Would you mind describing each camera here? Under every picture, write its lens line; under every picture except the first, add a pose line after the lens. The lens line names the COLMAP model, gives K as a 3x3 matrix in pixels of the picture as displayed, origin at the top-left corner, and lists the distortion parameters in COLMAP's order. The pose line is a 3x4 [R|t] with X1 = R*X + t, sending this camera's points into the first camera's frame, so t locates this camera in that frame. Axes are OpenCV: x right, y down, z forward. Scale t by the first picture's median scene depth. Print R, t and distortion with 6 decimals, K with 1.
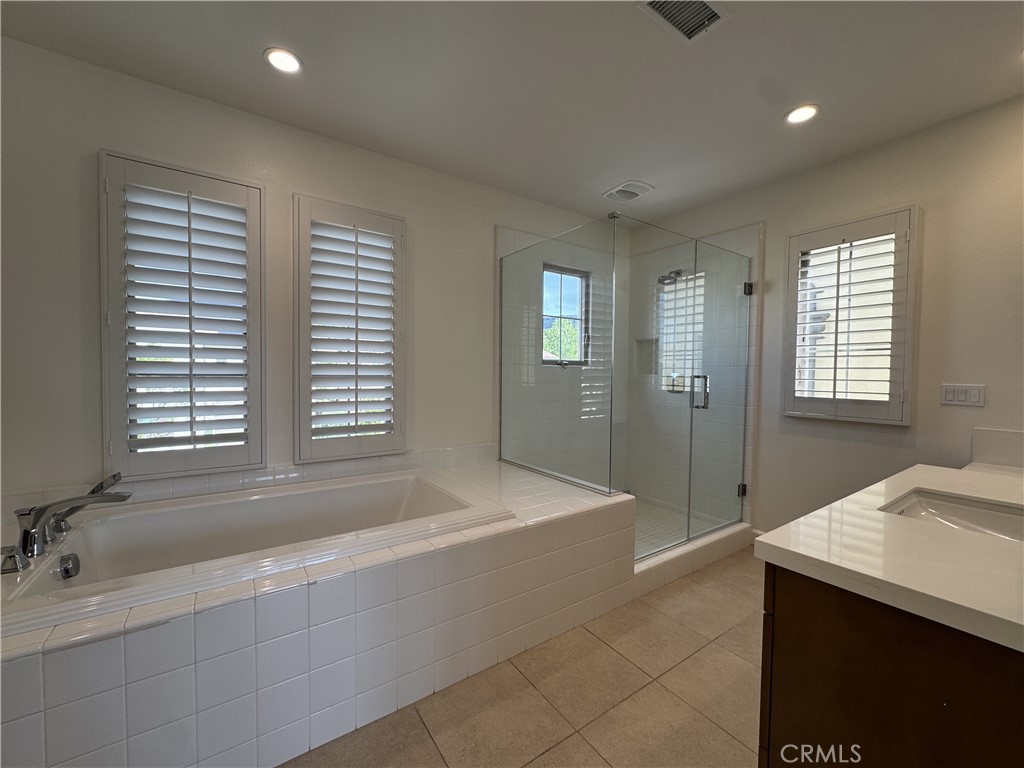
lens RADIAL K [[409.3, 0, 512.0], [0, 409.3, 384.0], [0, 0, 1]] dist [-0.009809, -0.000030]
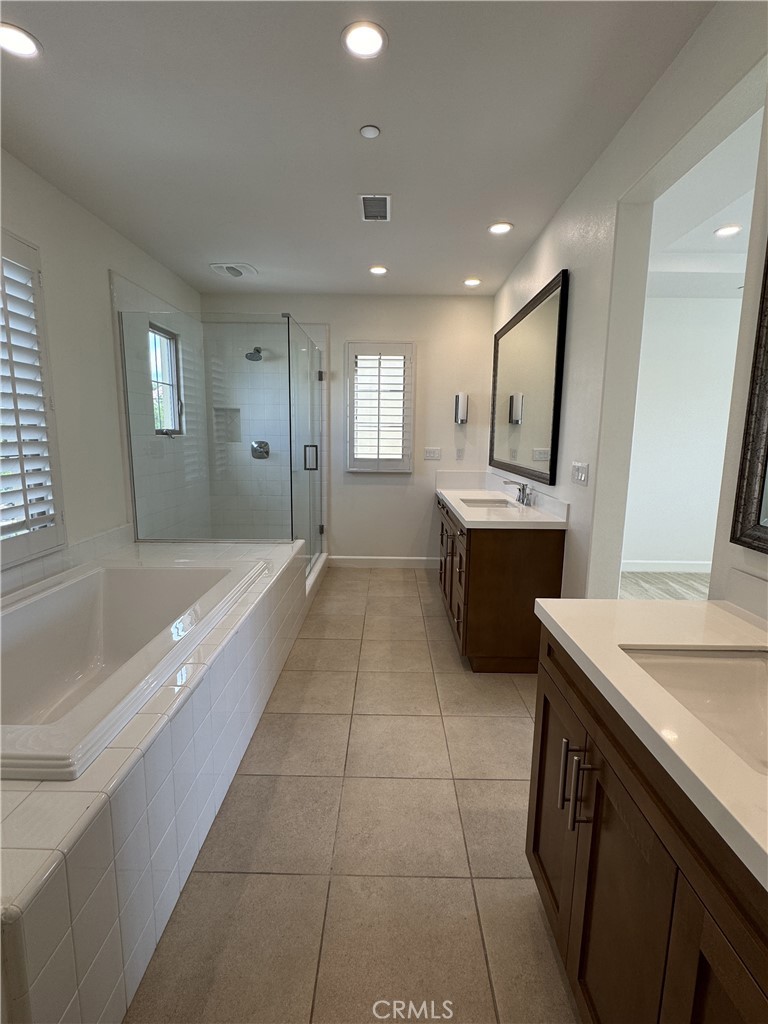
lens RADIAL K [[493.3, 0, 384.0], [0, 493.3, 512.0], [0, 0, 1]] dist [-0.004240, -0.000157]
pose [[0.566545, -0.133721, 0.813108, -0.660202], [0.017590, 0.988483, 0.150307, -0.039136], [-0.823843, -0.070853, 0.562372, -0.081512]]
